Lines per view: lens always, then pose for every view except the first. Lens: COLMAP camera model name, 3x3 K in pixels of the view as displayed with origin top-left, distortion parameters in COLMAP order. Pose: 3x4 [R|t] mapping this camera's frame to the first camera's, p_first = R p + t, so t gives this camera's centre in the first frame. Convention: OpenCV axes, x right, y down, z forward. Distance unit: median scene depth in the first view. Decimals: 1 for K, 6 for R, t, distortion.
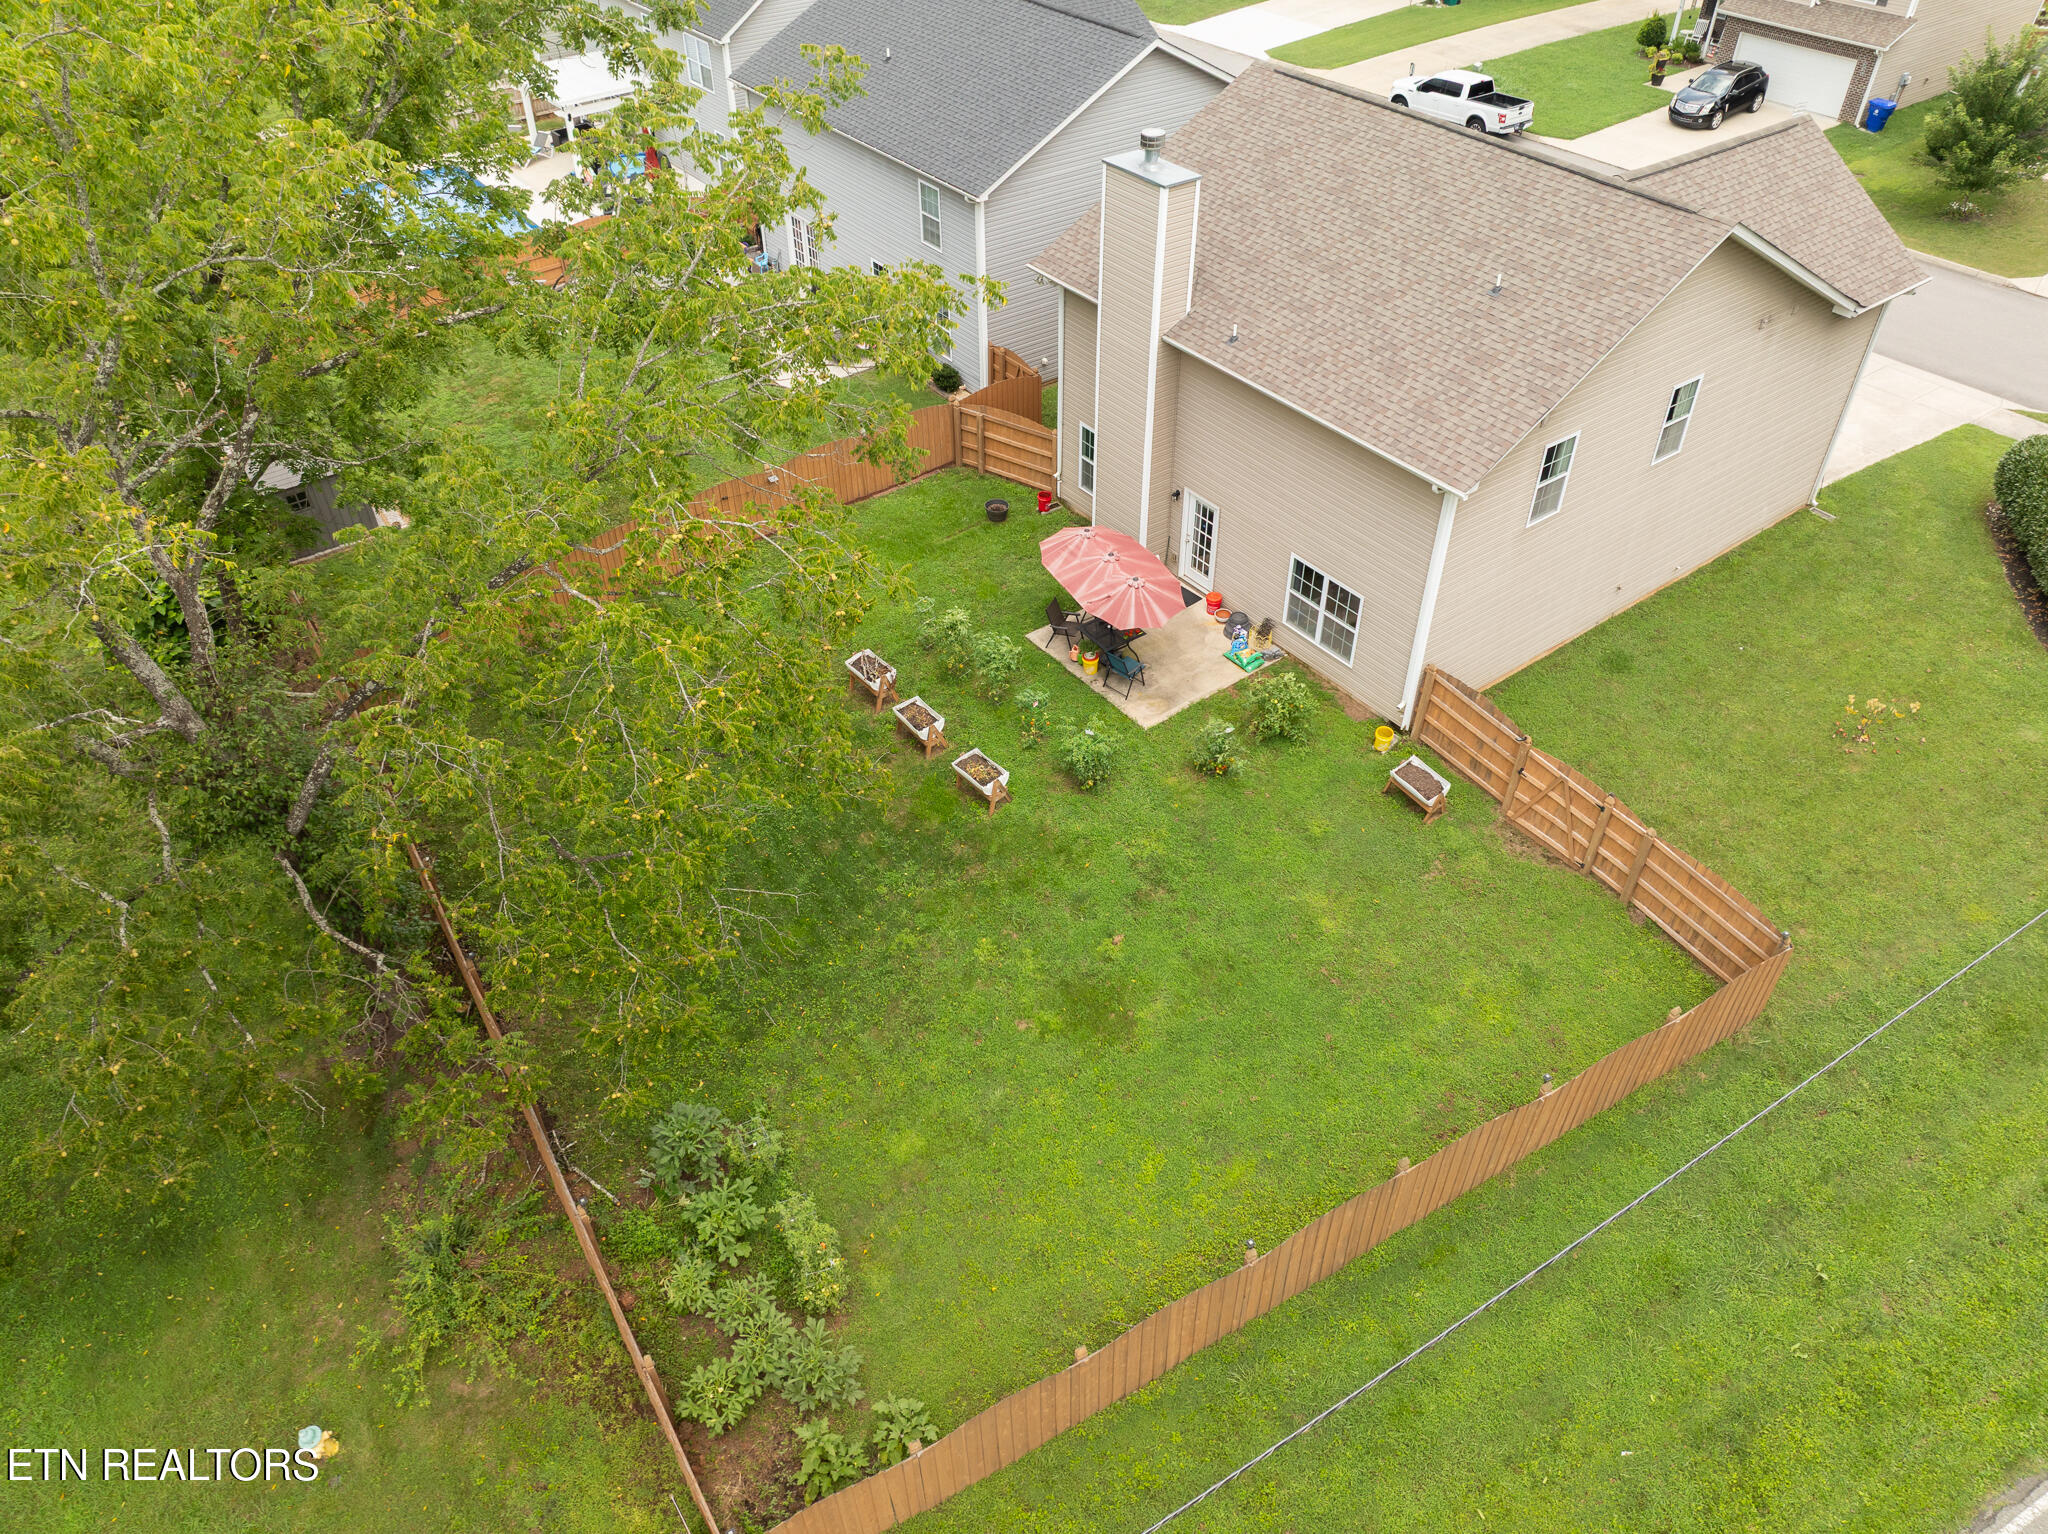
lens RADIAL K [[1452.2, 0, 1028.7], [0, 1452.2, 757.5], [0, 0, 1]] dist [-0.041810, -0.001971]
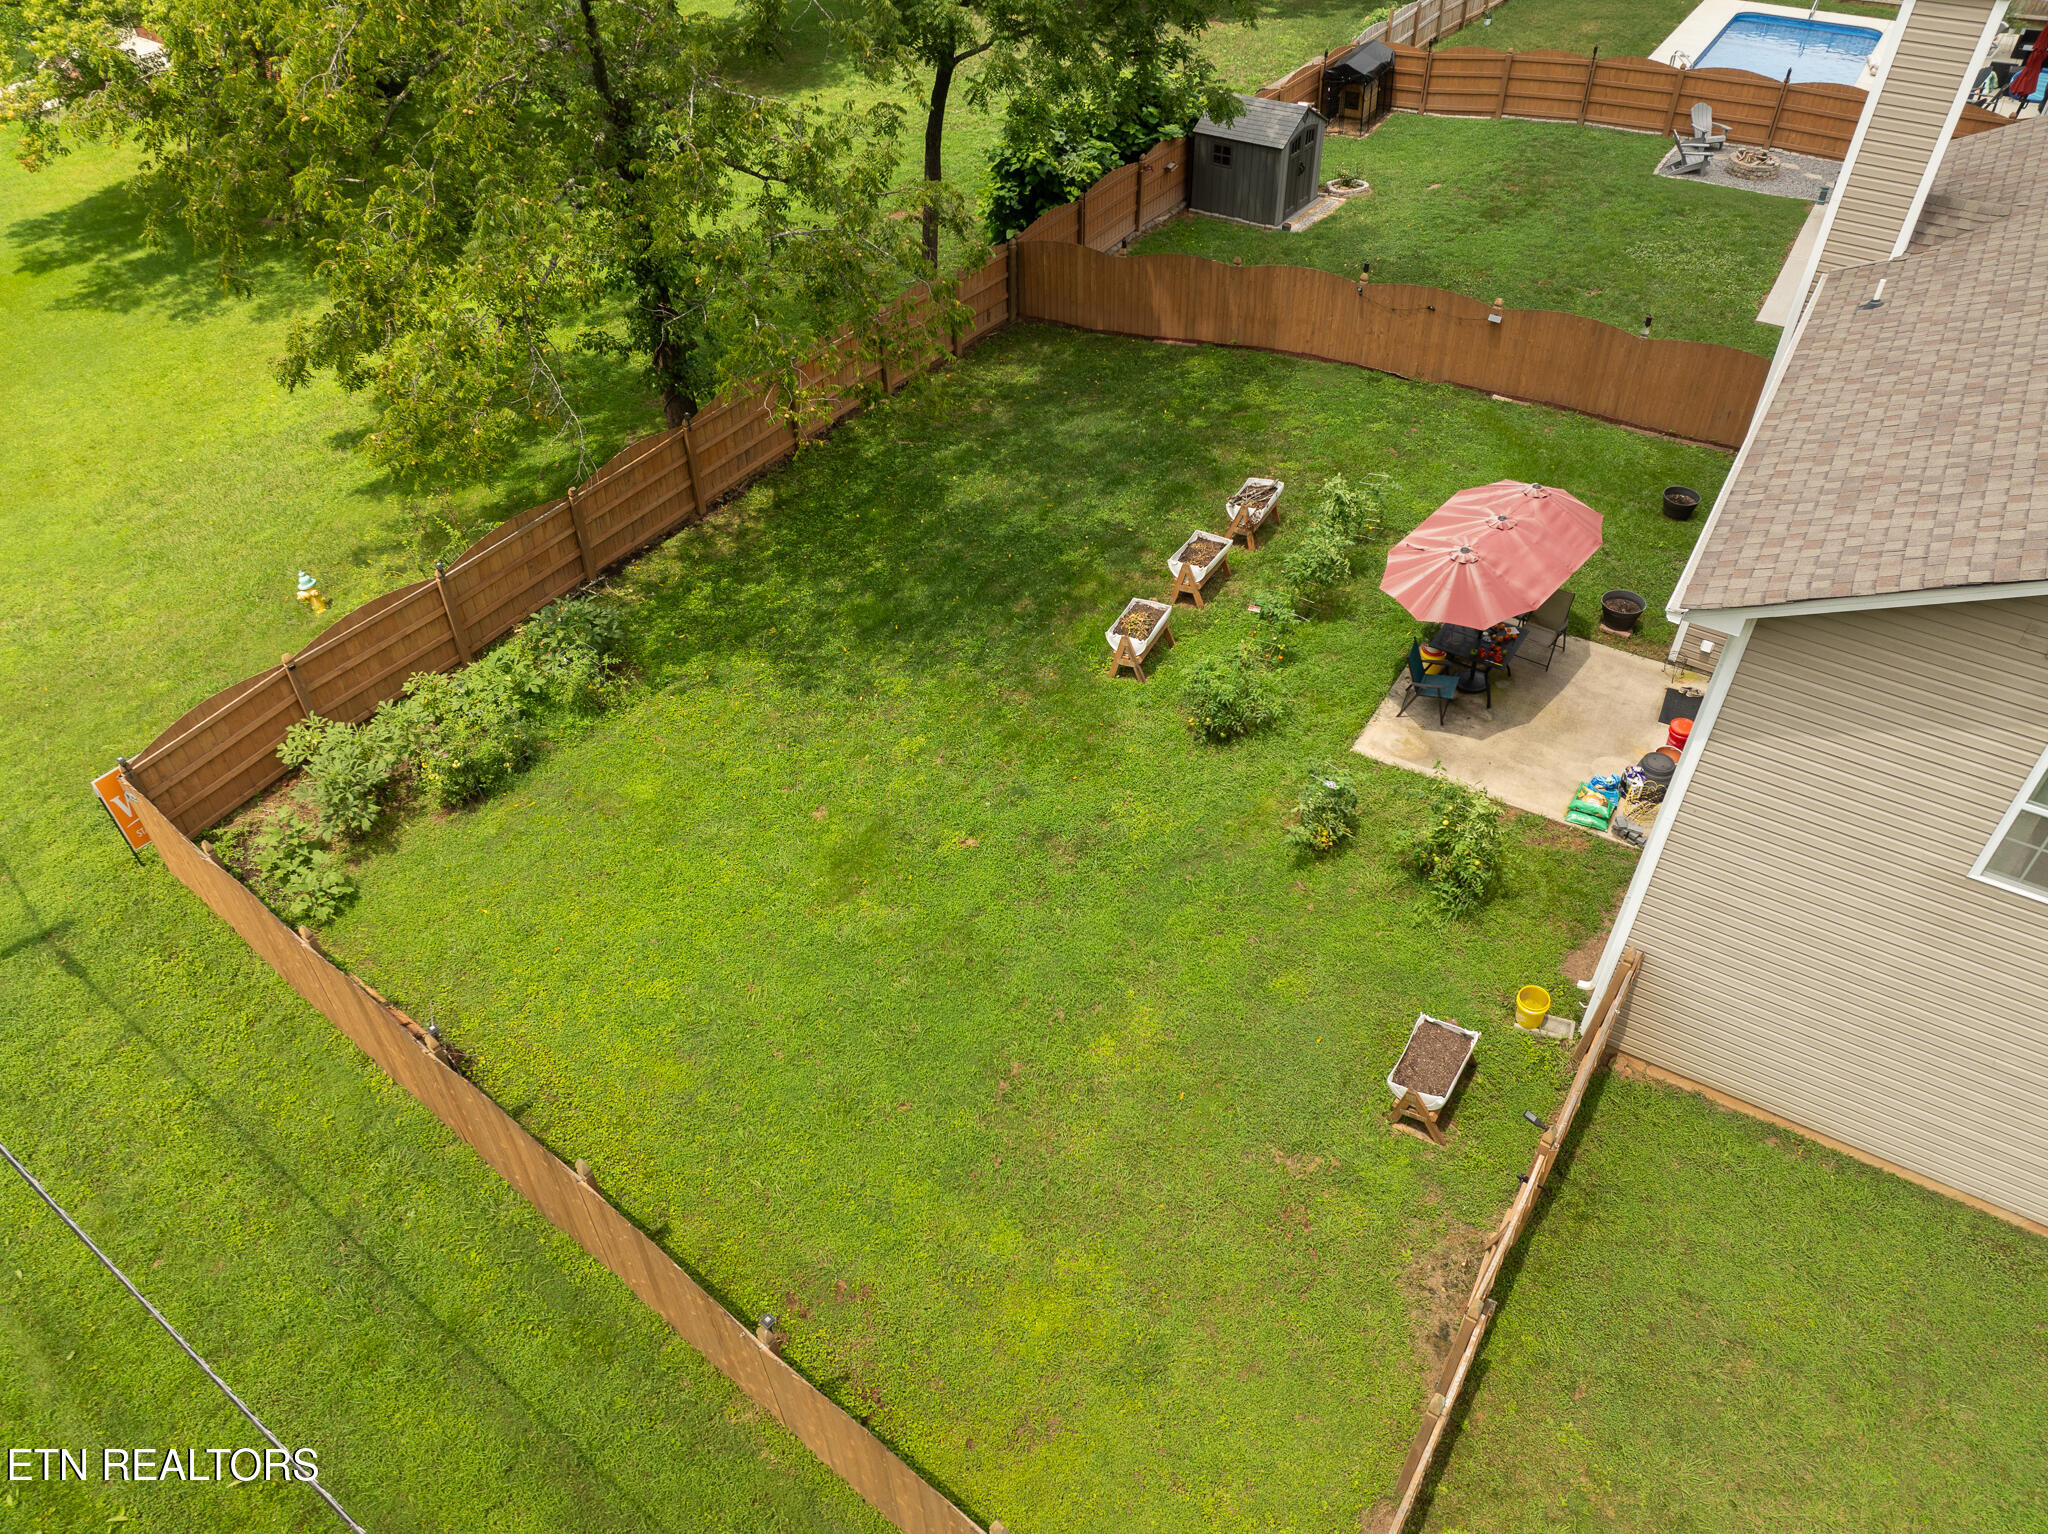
lens RADIAL K [[1391.2, 0, 1071.6], [0, 1391.2, 764.9], [0, 0, 1]] dist [-0.025699, -0.001127]
pose [[0.381050, 0.618581, -0.687138, 0.510273], [-0.598046, 0.731696, 0.327050, -0.157735], [0.705083, 0.286318, 0.648753, 0.519987]]
